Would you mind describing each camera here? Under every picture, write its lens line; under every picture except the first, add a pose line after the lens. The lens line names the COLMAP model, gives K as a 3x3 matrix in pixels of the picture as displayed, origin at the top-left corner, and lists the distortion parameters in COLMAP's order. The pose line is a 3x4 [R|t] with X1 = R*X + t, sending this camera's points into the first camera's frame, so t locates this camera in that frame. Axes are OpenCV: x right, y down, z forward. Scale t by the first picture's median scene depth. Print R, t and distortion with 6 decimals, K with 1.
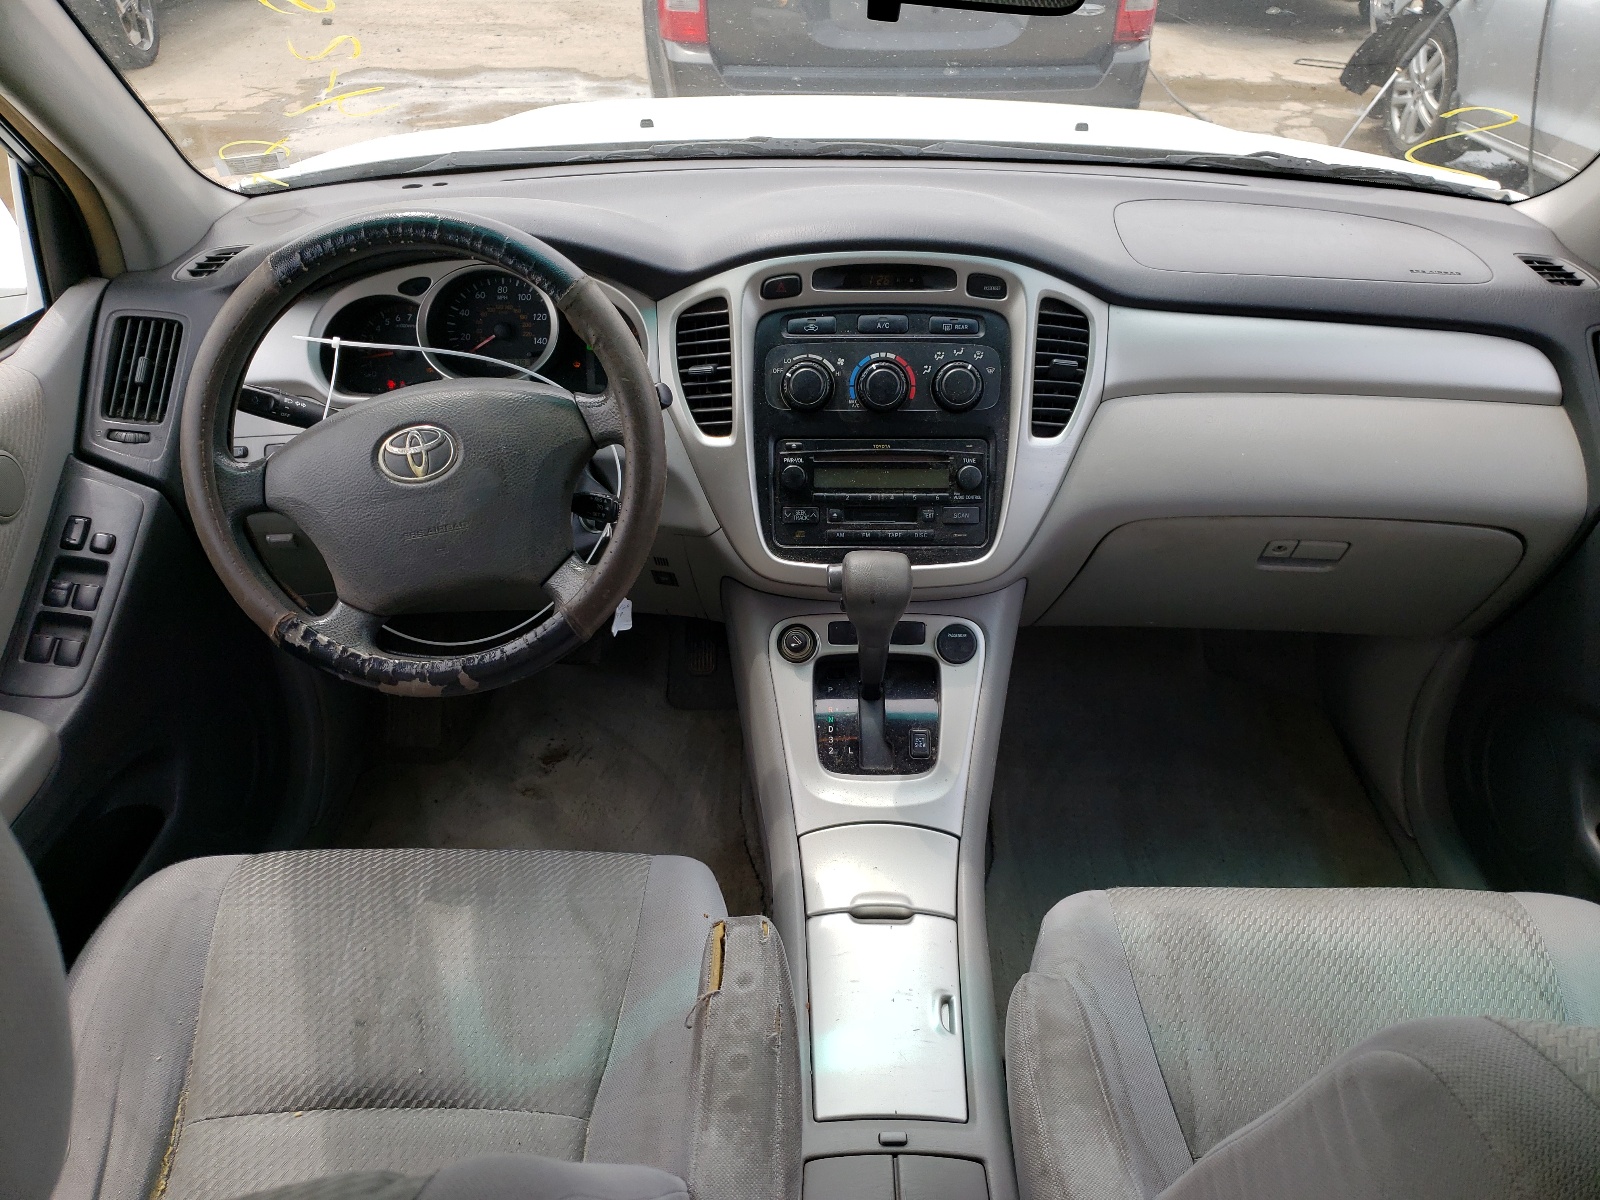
lens RADIAL K [[1207.7, 0, 801.5], [0, 1207.7, 602.0], [0, 0, 1]] dist [0.007677, 0.000878]
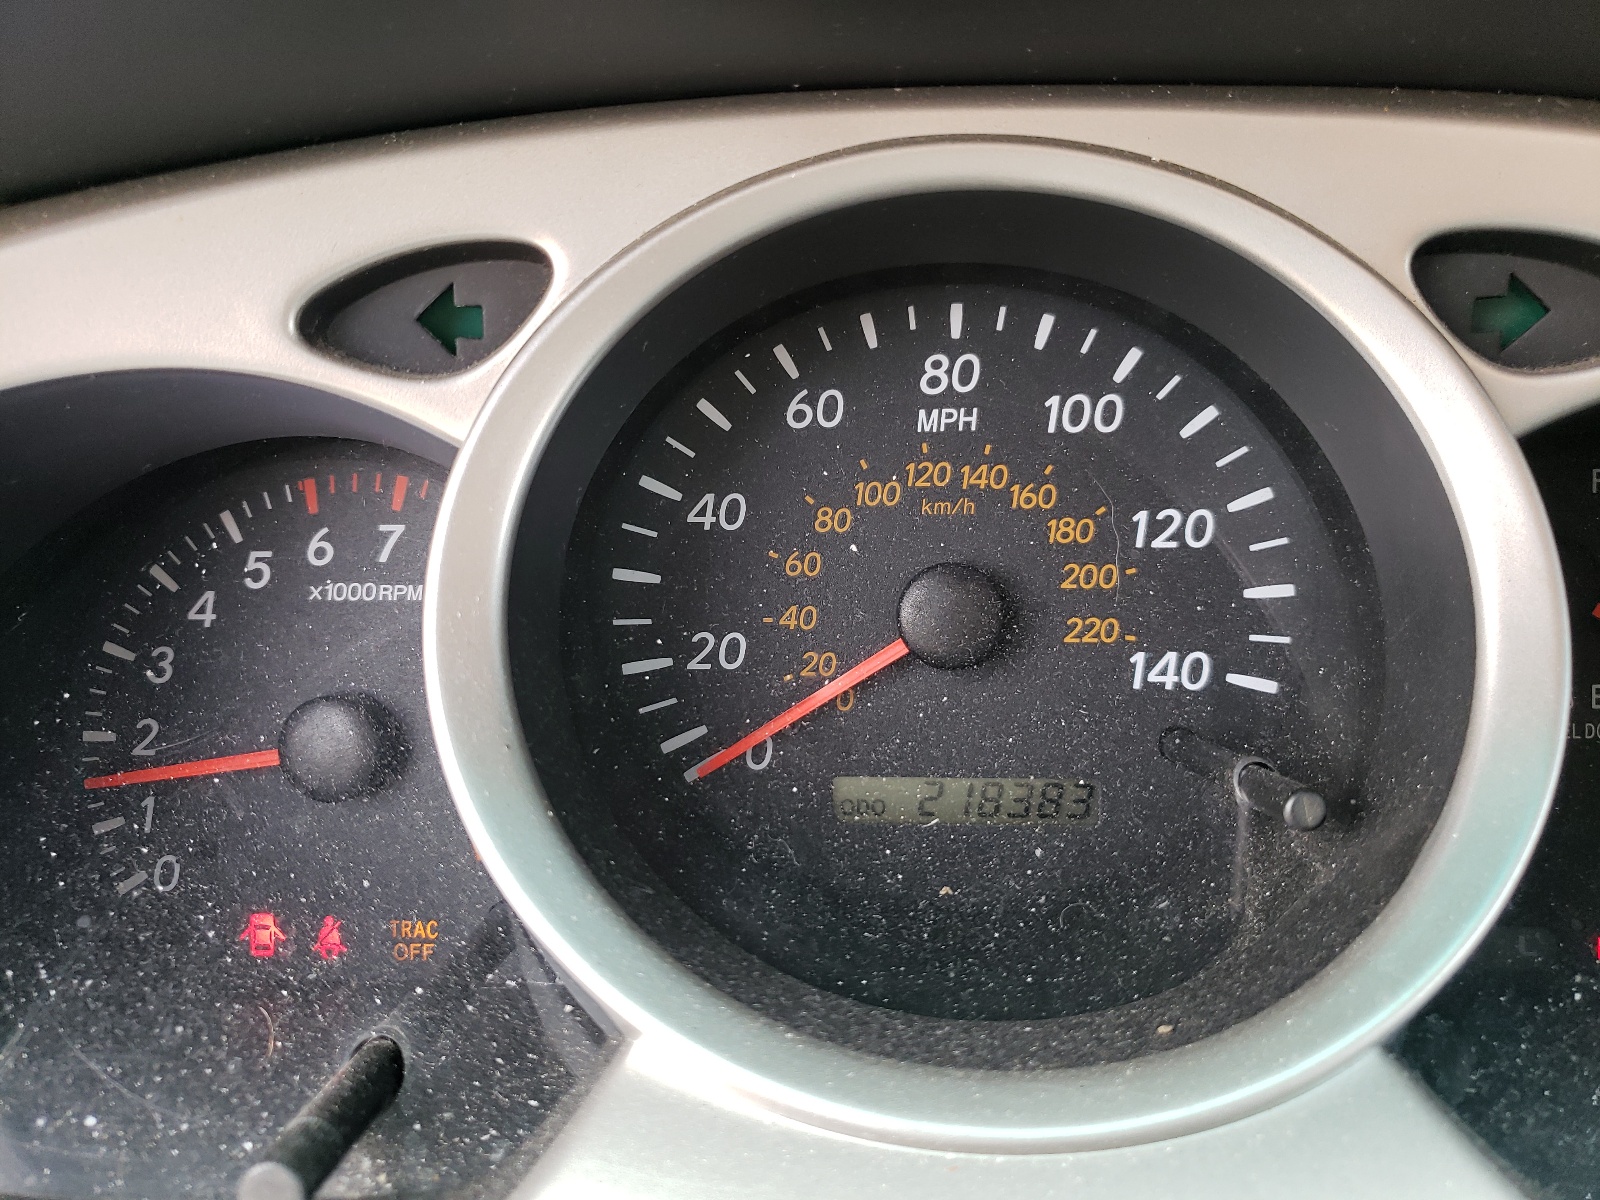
lens RADIAL K [[1207.7, 0, 799.9], [0, 1207.7, 596.4], [0, 0, 1]] dist [0.007677, 0.000878]
pose [[0.999876, -0.009503, -0.012564, -0.265858], [0.006801, 0.979804, -0.199843, -0.195062], [0.014210, 0.199733, 0.979747, 0.841780]]
